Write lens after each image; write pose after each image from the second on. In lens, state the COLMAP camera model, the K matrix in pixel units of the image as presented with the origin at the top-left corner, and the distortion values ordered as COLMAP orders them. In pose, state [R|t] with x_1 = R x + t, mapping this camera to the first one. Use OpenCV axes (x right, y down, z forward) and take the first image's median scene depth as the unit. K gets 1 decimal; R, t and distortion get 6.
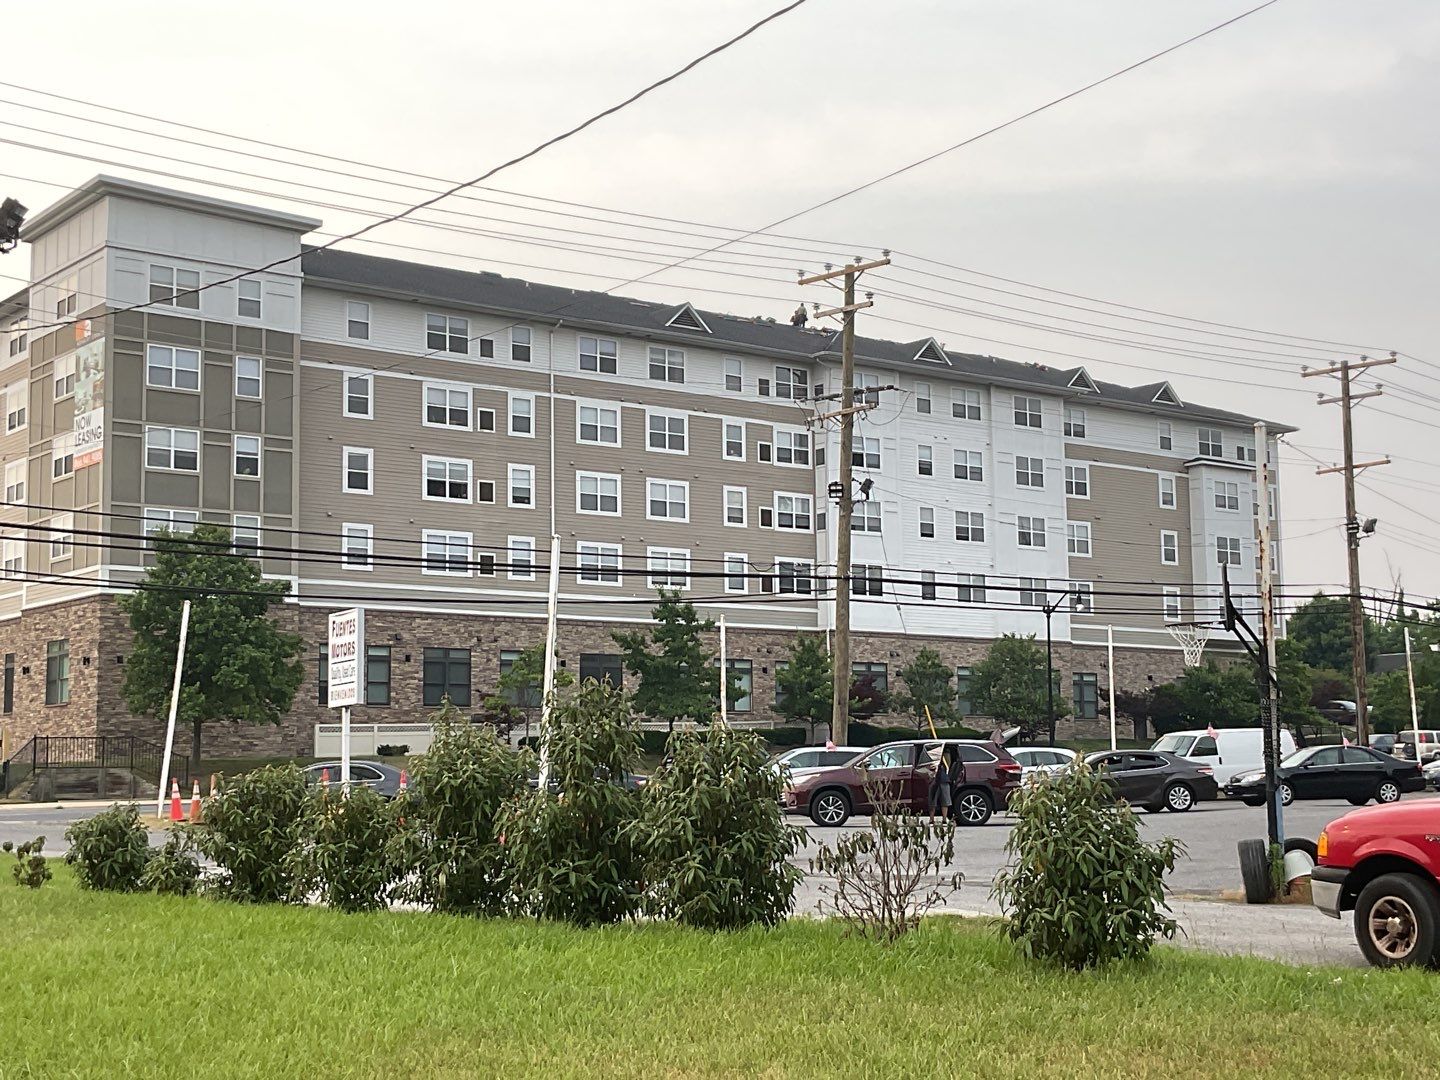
lens RADIAL K [[2085.2, 0, 720.0], [0, 2085.2, 540.0], [0, 0, 1]] dist [0.094403, -0.034828]
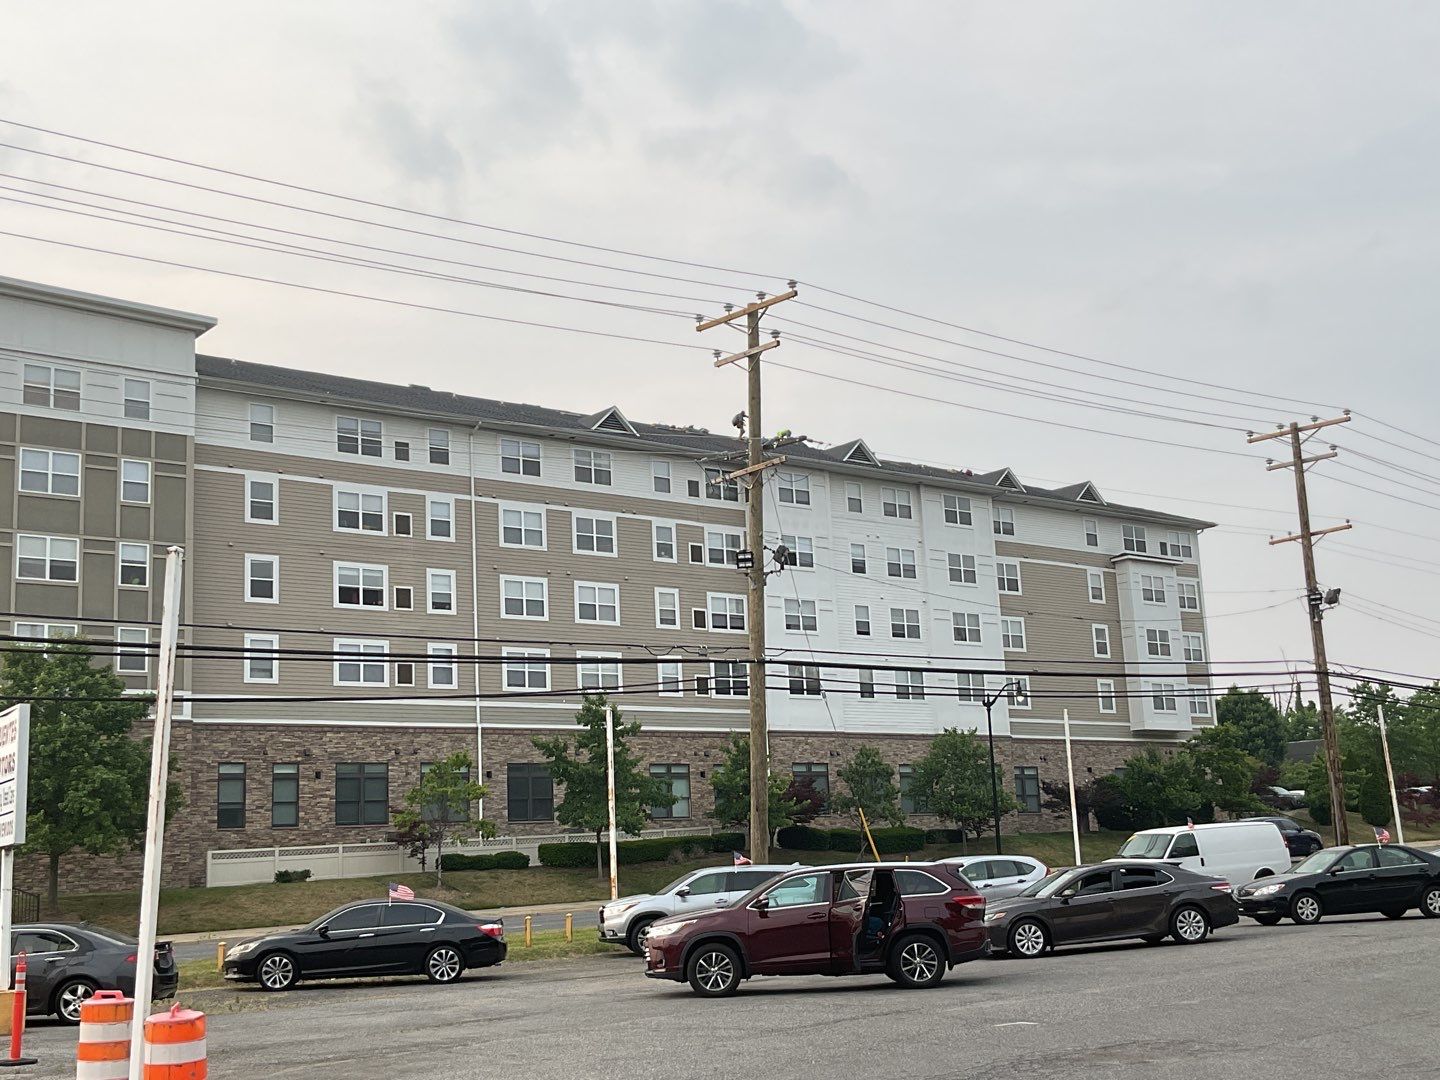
lens RADIAL K [[1722.4, 0, 720.0], [0, 1722.4, 540.0], [0, 0, 1]] dist [0.117655, -0.215444]
pose [[0.999399, -0.032403, 0.012325, 0.025107], [0.033224, 0.996742, -0.073497, 0.013644], [-0.009903, 0.073862, 0.997219, 0.198197]]
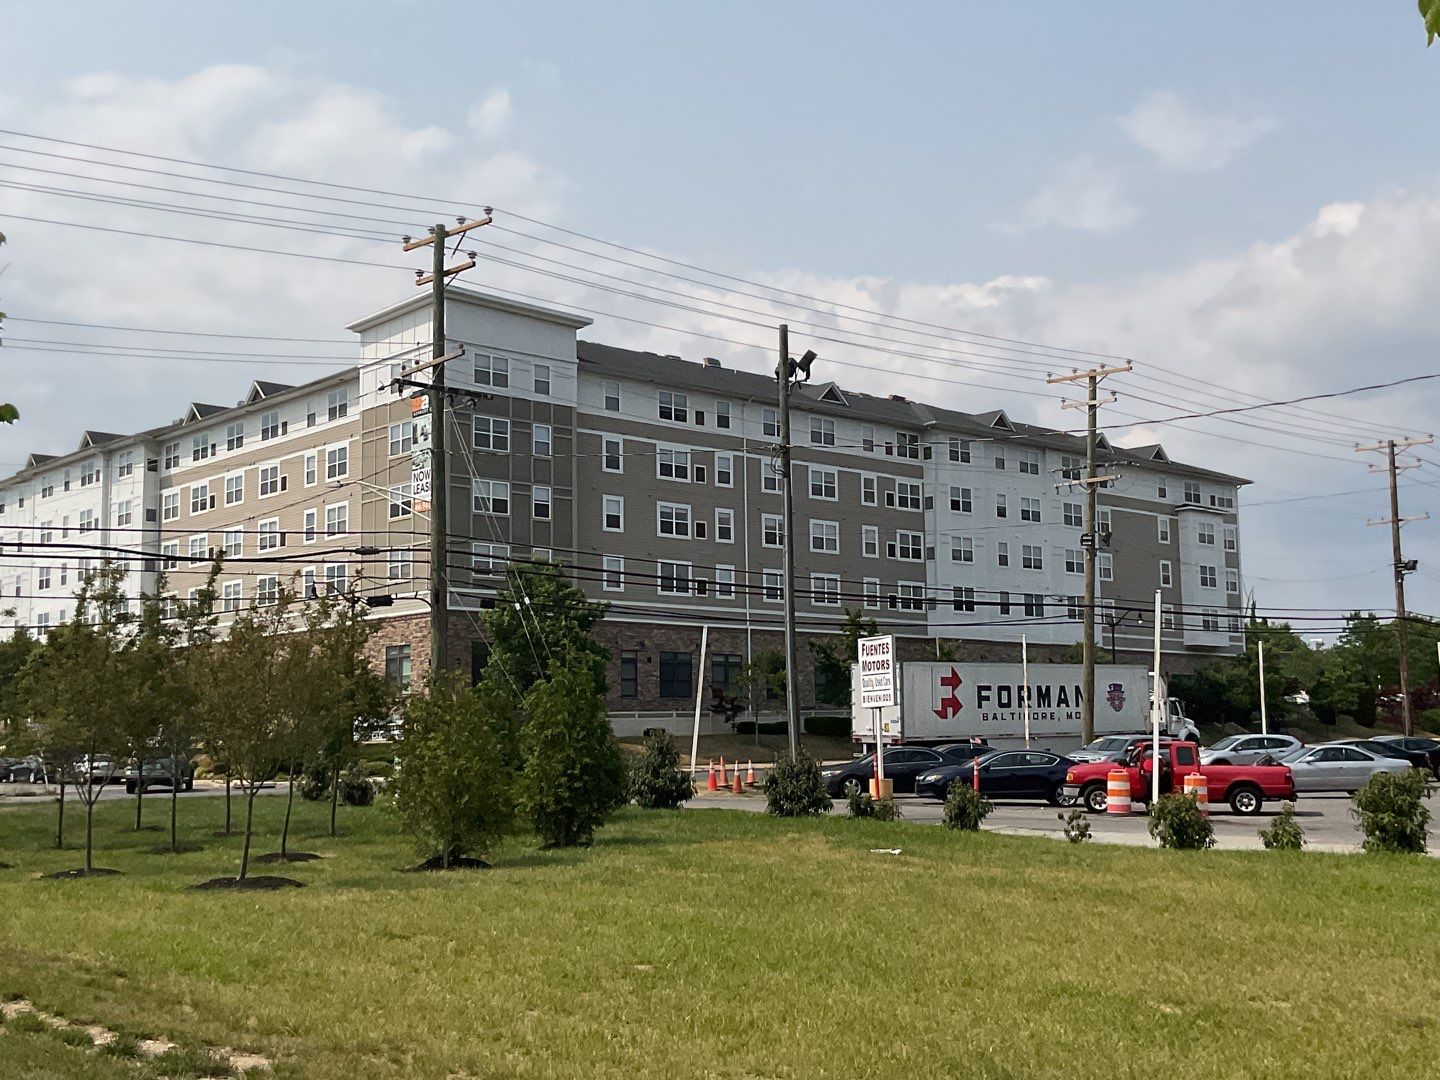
lens RADIAL K [[1712.9, 0, 720.0], [0, 1712.9, 540.0], [0, 0, 1]] dist [0.087795, -0.052410]
pose [[0.997578, 0.008868, 0.068994, -0.171328], [-0.008419, 0.999941, -0.006796, -0.009856], [-0.069051, 0.006199, 0.997594, -0.049755]]
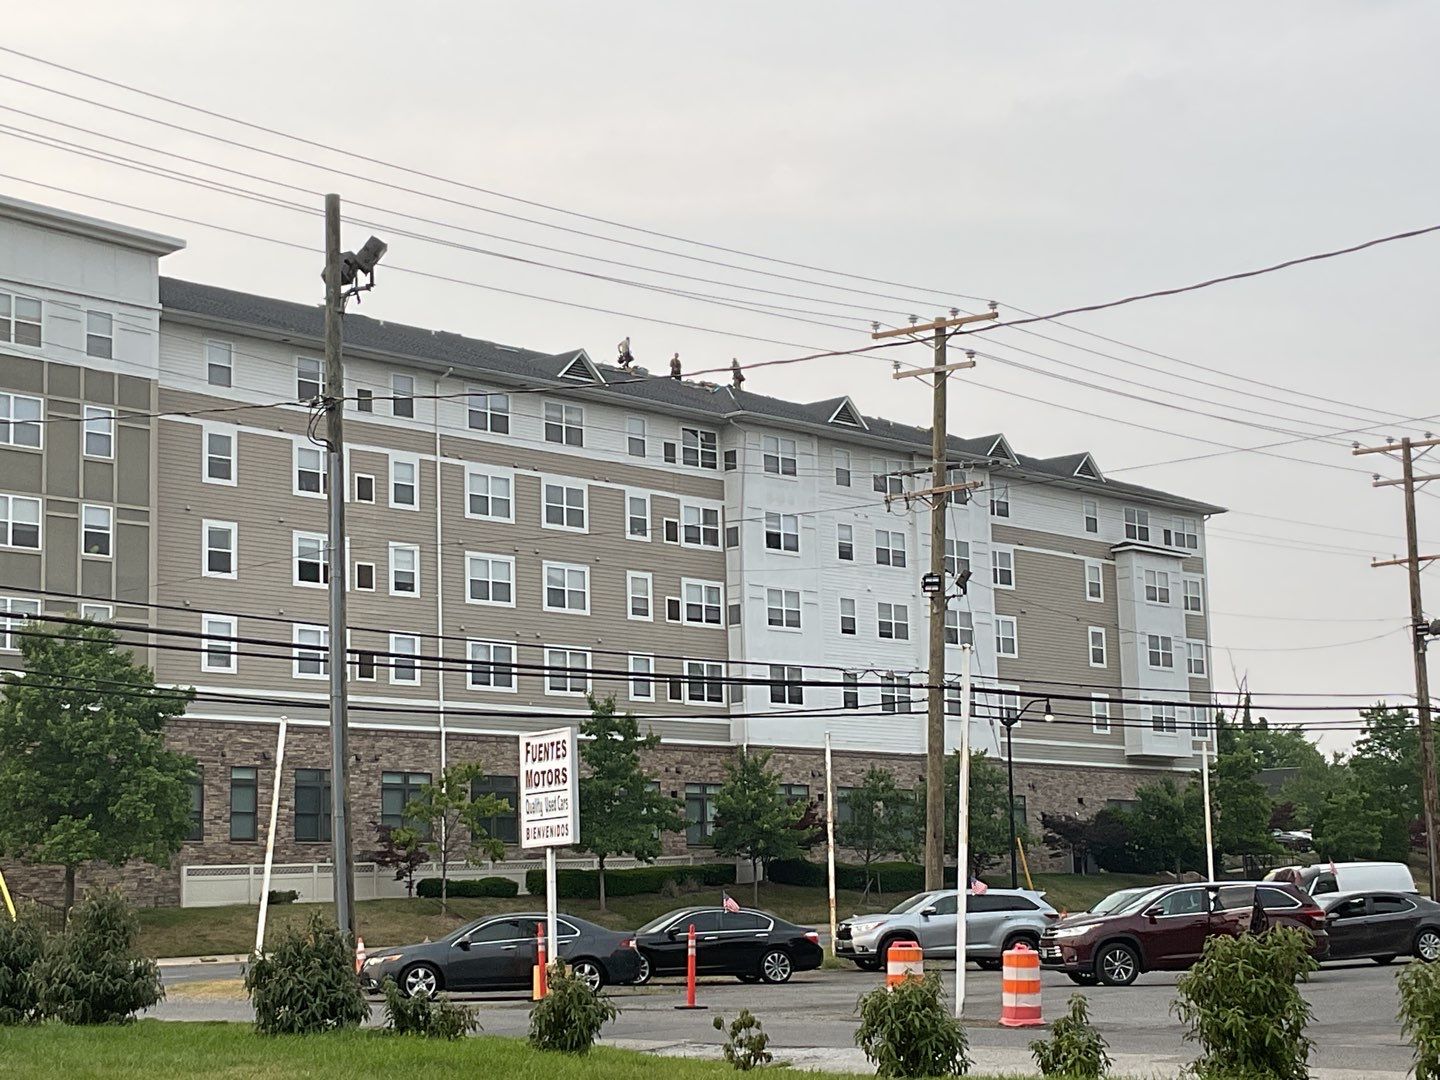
lens RADIAL K [[2540.9, 0, 720.0], [0, 2540.9, 540.0], [0, 0, 1]] dist [0.084533, 0.060531]
pose [[0.987703, 0.011446, 0.155924, -0.129120], [-0.005979, 0.999352, -0.035484, -0.002869], [-0.156229, 0.034116, 0.987131, -0.002334]]
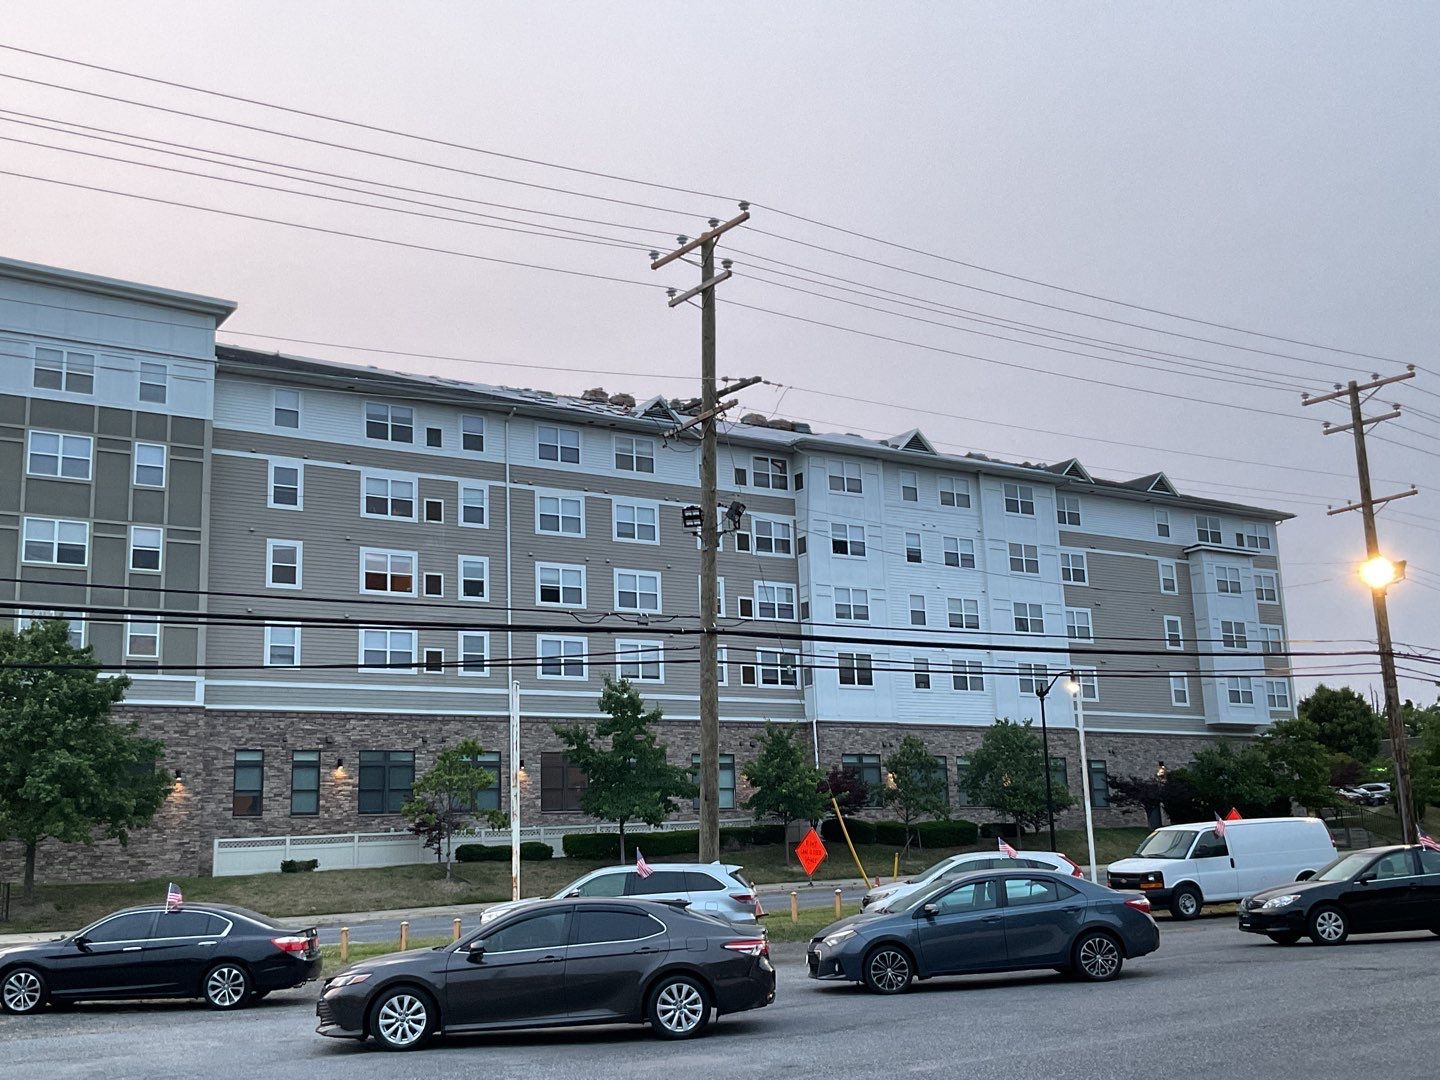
lens RADIAL K [[1552.5, 0, 720.0], [0, 1552.5, 540.0], [0, 0, 1]] dist [0.135927, -0.309225]
pose [[0.996165, -0.040754, -0.077421, 0.074388], [0.033851, 0.995504, -0.088467, 0.024013], [0.080679, 0.085507, 0.993066, 0.297115]]
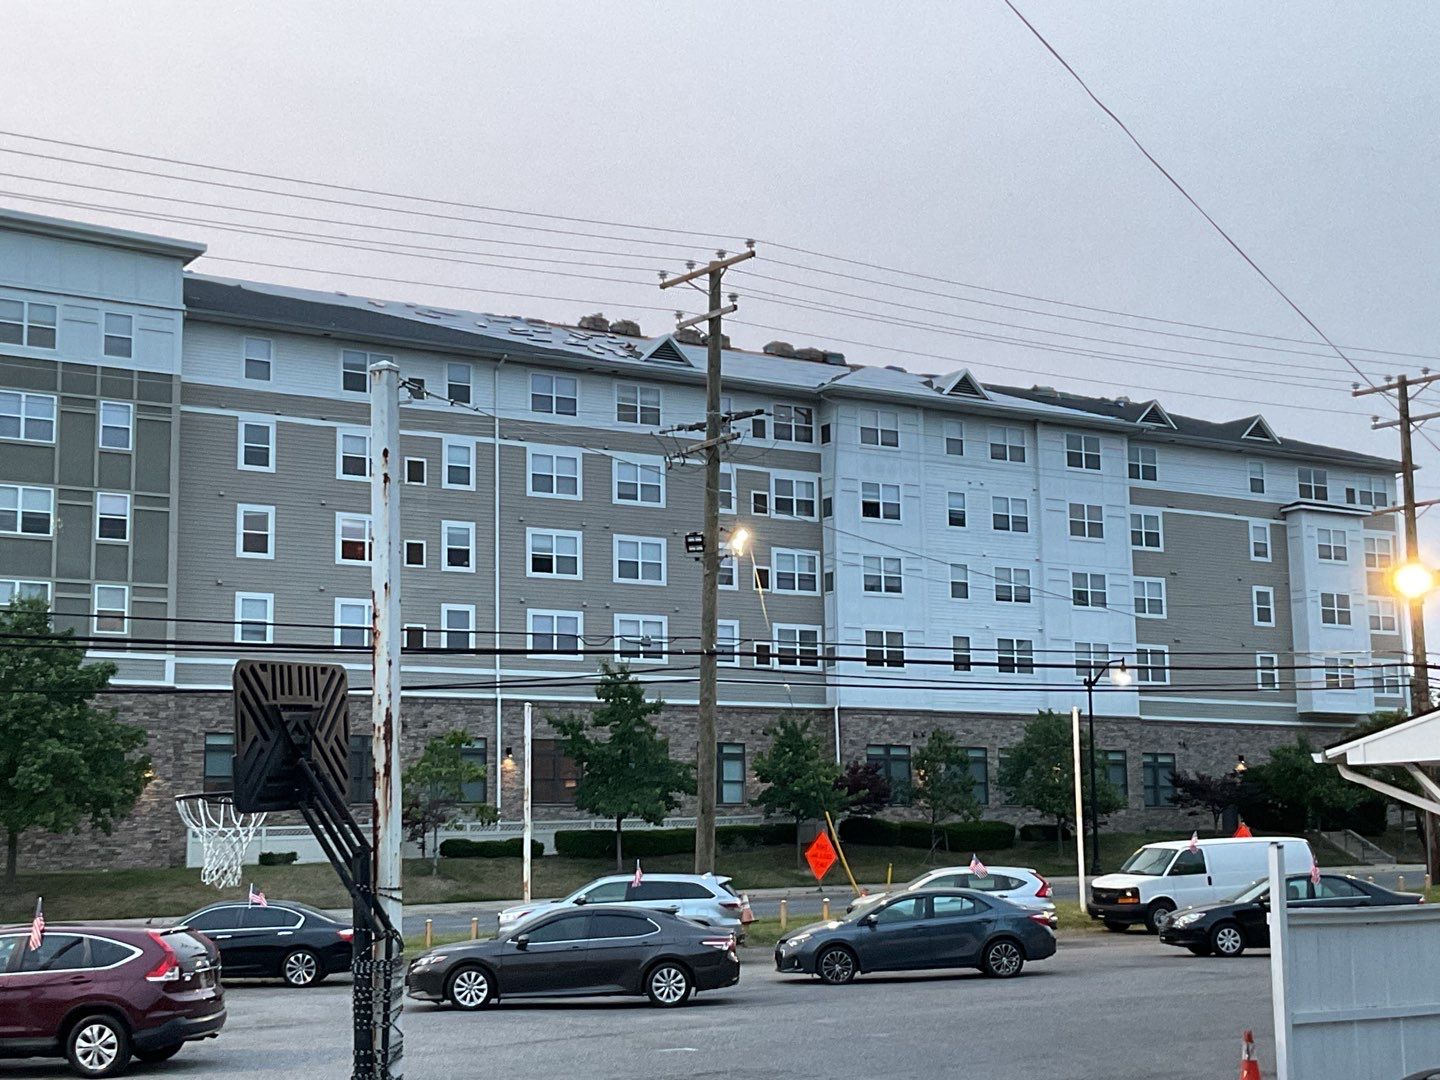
lens RADIAL K [[2113.7, 0, 720.0], [0, 2113.7, 540.0], [0, 0, 1]] dist [0.105491, -0.079314]
pose [[0.995521, -0.016982, -0.093001, 0.095304], [0.014201, 0.999434, -0.030486, -0.000102], [0.093466, 0.029028, 0.995199, 0.135357]]
